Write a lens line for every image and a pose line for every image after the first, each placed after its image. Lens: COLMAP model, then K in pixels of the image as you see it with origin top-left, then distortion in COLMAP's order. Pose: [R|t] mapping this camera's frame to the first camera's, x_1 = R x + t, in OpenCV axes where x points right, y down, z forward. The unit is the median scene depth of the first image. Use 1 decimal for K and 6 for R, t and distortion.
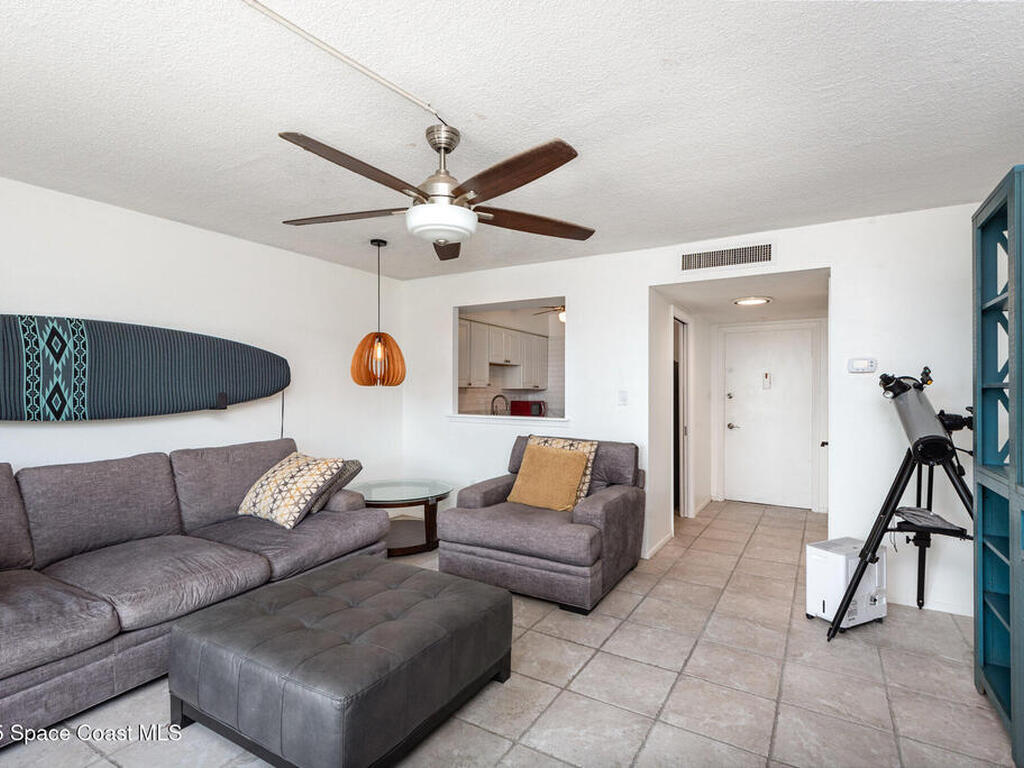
lens RADIAL K [[524.3, 0, 516.0], [0, 524.3, 385.9], [0, 0, 1]] dist [0.033446, -0.000852]
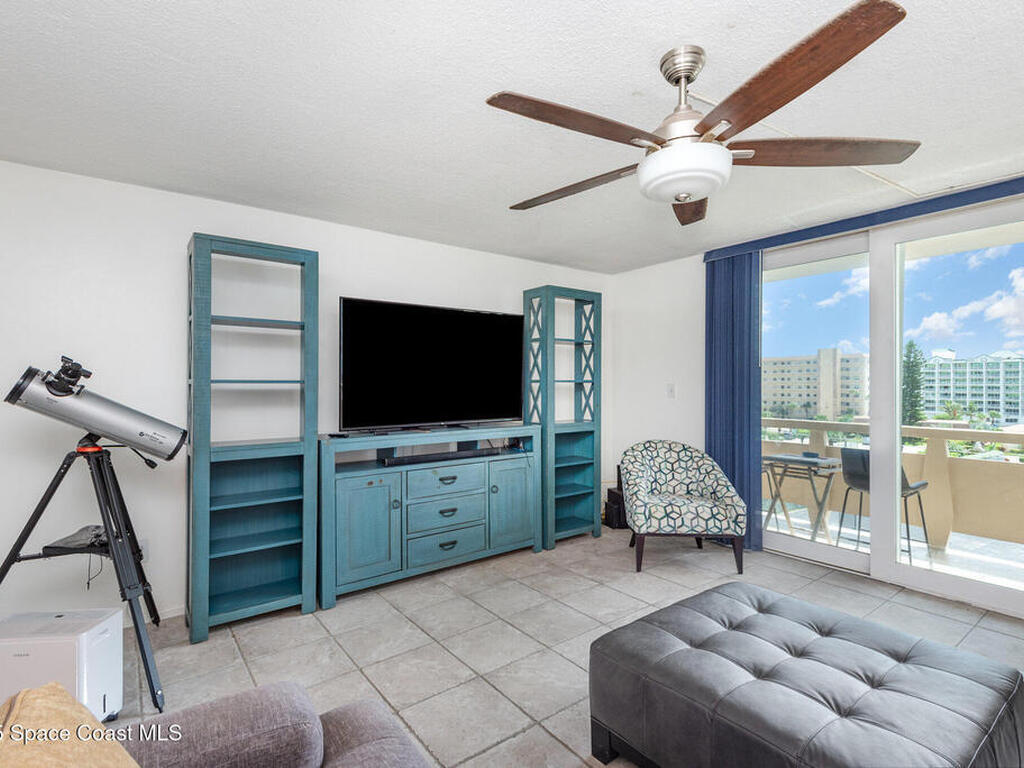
lens RADIAL K [[524.3, 0, 516.0], [0, 524.3, 385.9], [0, 0, 1]] dist [0.033446, -0.000852]
pose [[-0.923488, -0.009531, 0.383510, -0.153645], [-0.012982, 0.999895, -0.006410, 0.010558], [-0.383408, -0.010898, -0.923515, 1.338951]]
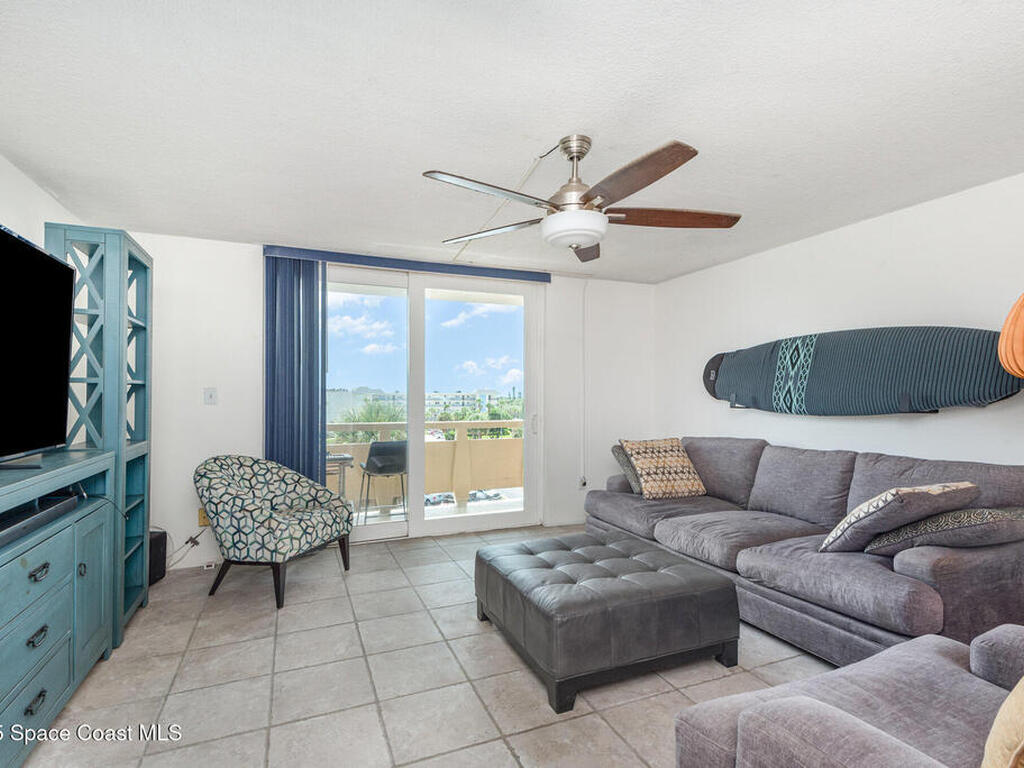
lens RADIAL K [[524.3, 0, 516.0], [0, 524.3, 385.9], [0, 0, 1]] dist [0.033446, -0.000852]
pose [[-0.597246, -0.022698, -0.801737, 0.563861], [0.003458, 0.999517, -0.030873, 0.025586], [0.802050, -0.021211, -0.596879, 1.118387]]
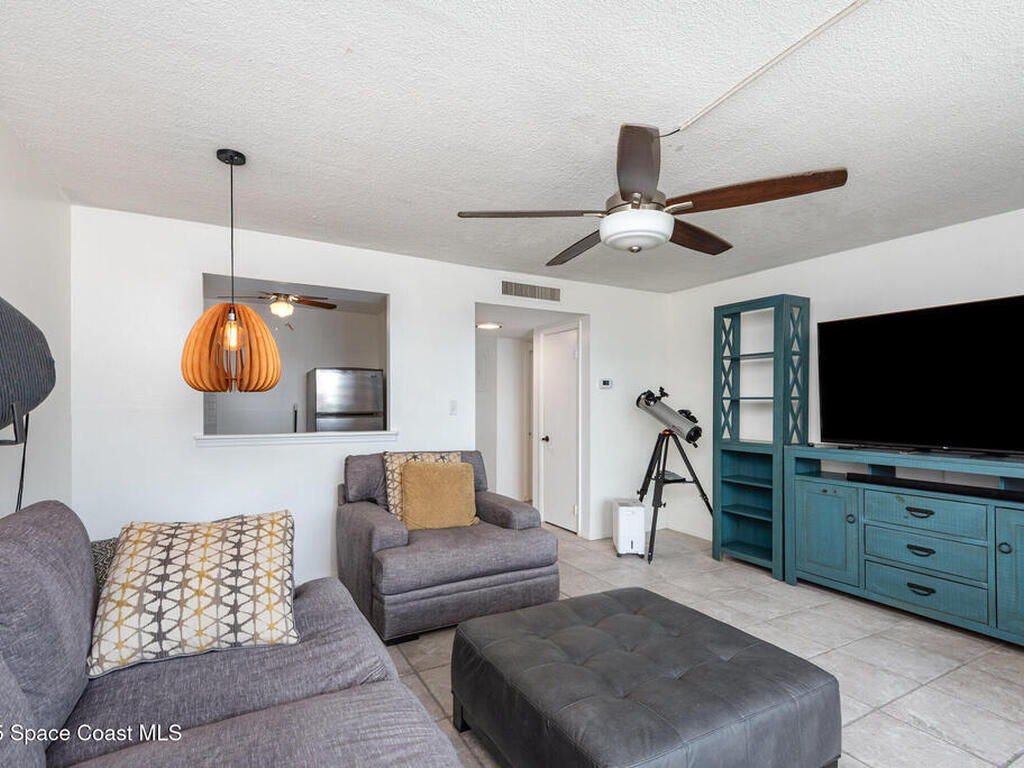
lens RADIAL K [[524.3, 0, 516.0], [0, 524.3, 385.9], [0, 0, 1]] dist [0.033446, -0.000852]
pose [[0.505926, 0.020730, 0.862328, -0.799931], [-0.005908, 0.999771, -0.020568, 0.002661], [-0.862557, 0.005312, 0.505933, 0.494777]]
